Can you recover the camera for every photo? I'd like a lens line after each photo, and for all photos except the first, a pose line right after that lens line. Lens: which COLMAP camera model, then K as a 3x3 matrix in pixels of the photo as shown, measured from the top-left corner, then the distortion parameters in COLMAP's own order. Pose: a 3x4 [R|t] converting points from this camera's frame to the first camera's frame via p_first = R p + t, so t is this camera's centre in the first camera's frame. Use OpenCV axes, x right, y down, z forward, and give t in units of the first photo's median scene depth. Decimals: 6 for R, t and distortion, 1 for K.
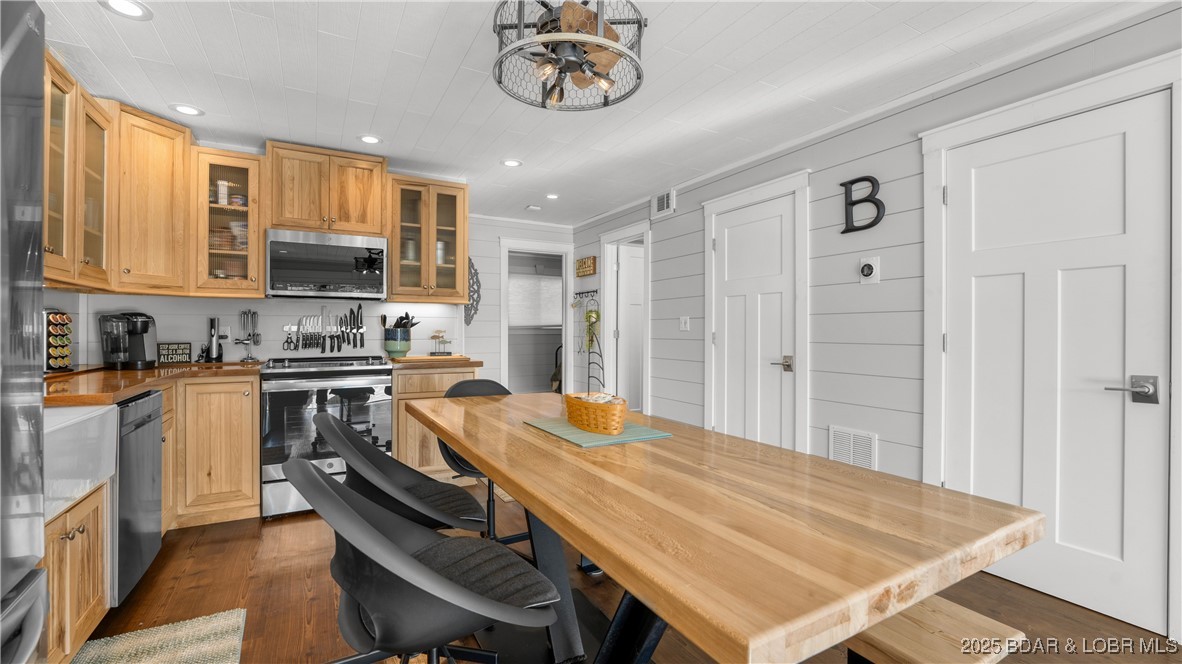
lens RADIAL K [[502.8, 0, 565.8], [0, 502.8, 330.6], [0, 0, 1]] dist [-0.022066, -0.000189]
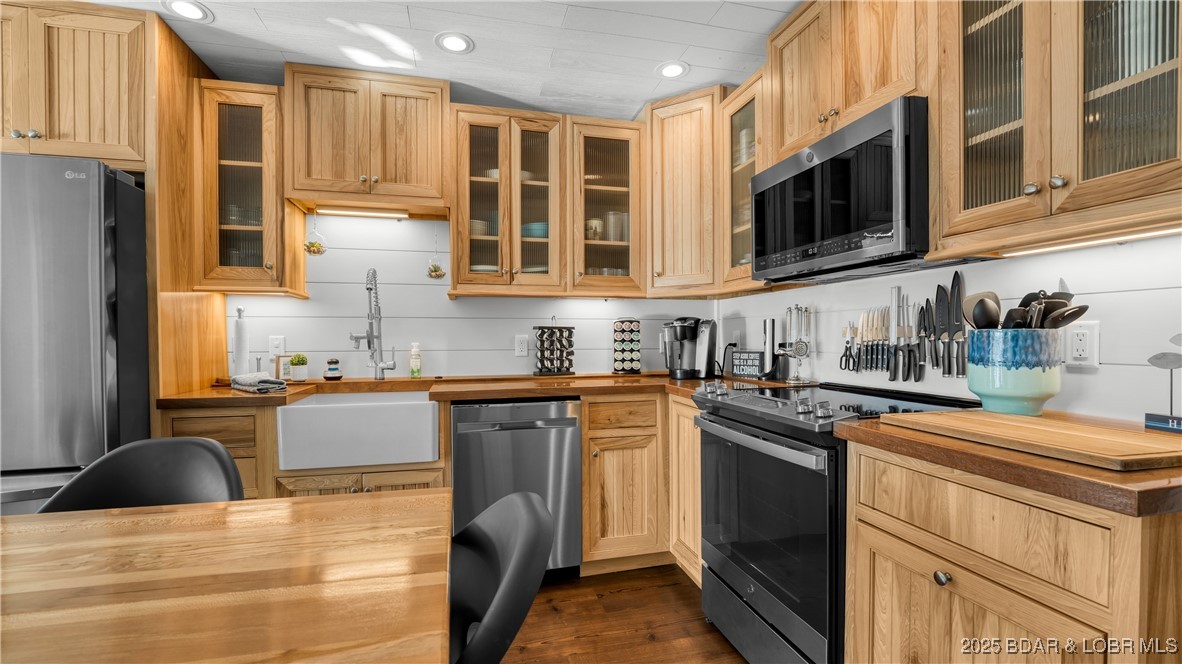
lens RADIAL K [[506.0, 0, 590.6], [0, 506.0, 343.0], [0, 0, 1]] dist [-0.005890, 0.000039]
pose [[-0.235915, 0.012117, -0.971698, 0.077511], [0.003102, 0.999927, 0.011716, 0.000278], [0.971769, -0.000250, -0.235935, 0.850109]]
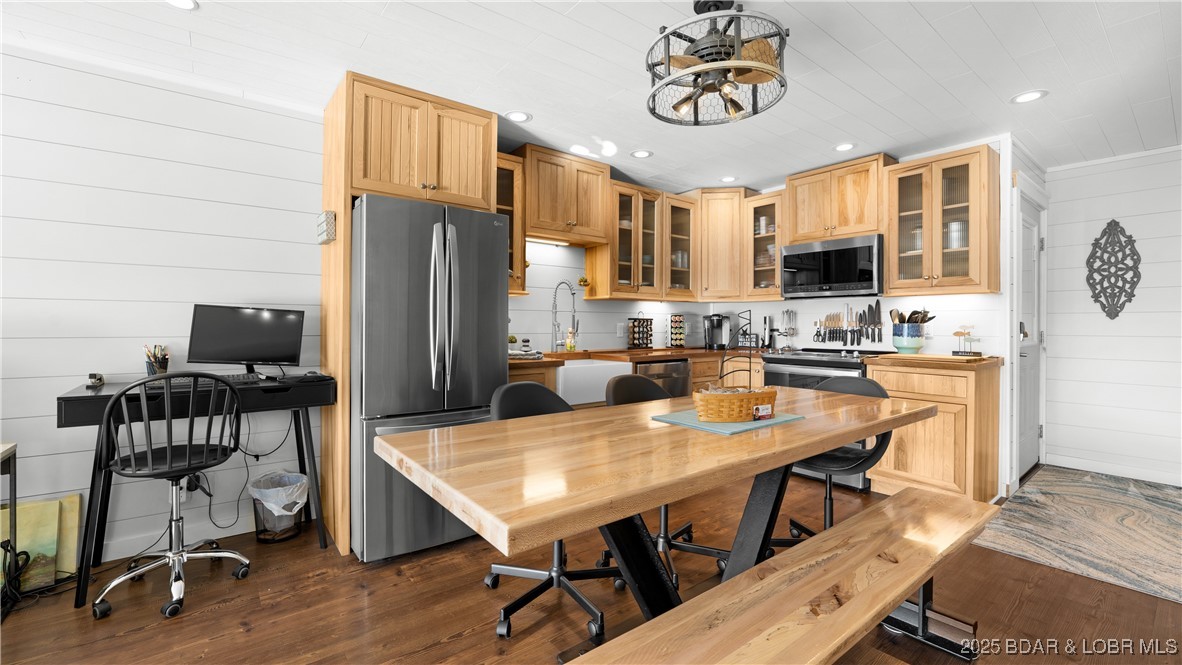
lens RADIAL K [[485.8, 0, 591.4], [0, 485.8, 322.9], [0, 0, 1]] dist [0.000001, -0.000046]
pose [[0.167542, -0.004118, -0.985856, 0.501656], [-0.004332, 0.999979, -0.004913, 0.001699], [0.985855, 0.005094, 0.167521, 0.269721]]
